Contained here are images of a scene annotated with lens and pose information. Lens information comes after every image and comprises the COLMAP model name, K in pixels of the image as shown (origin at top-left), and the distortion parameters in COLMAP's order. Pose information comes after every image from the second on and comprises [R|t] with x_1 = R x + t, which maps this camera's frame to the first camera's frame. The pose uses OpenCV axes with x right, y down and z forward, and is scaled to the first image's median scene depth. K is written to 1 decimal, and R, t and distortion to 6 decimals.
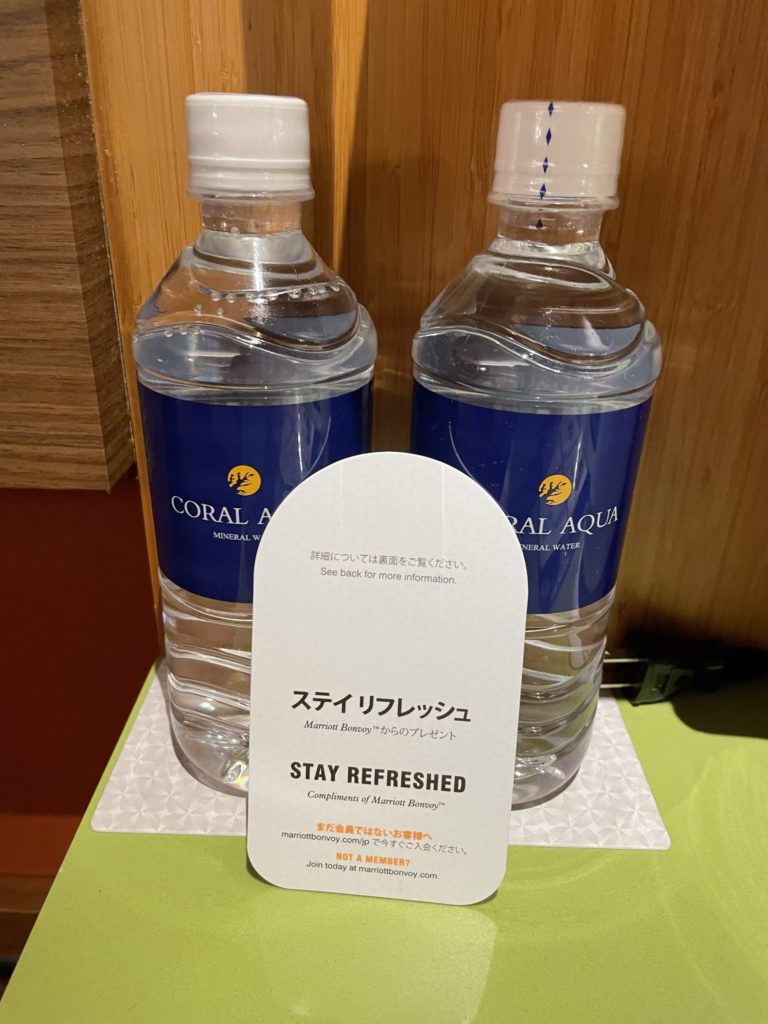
lens RADIAL K [[774.4, 0, 384.7], [0, 774.4, 515.9], [0, 0, 1]] dist [0.072920, -0.086284]
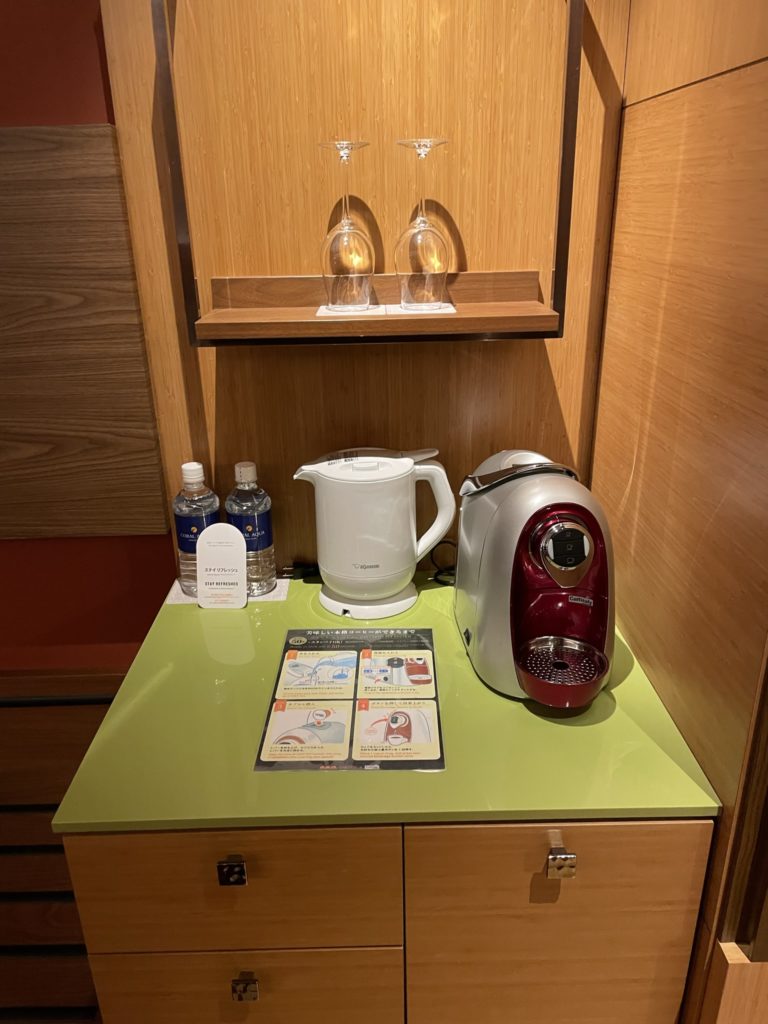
lens RADIAL K [[774.4, 0, 384.8], [0, 774.4, 504.8], [0, 0, 1]] dist [0.072920, -0.086284]
pose [[0.998255, -0.055293, 0.020715, 1.055934], [0.056845, 0.994857, -0.083831, 0.314159], [-0.015973, 0.084862, 0.996265, -4.491178]]
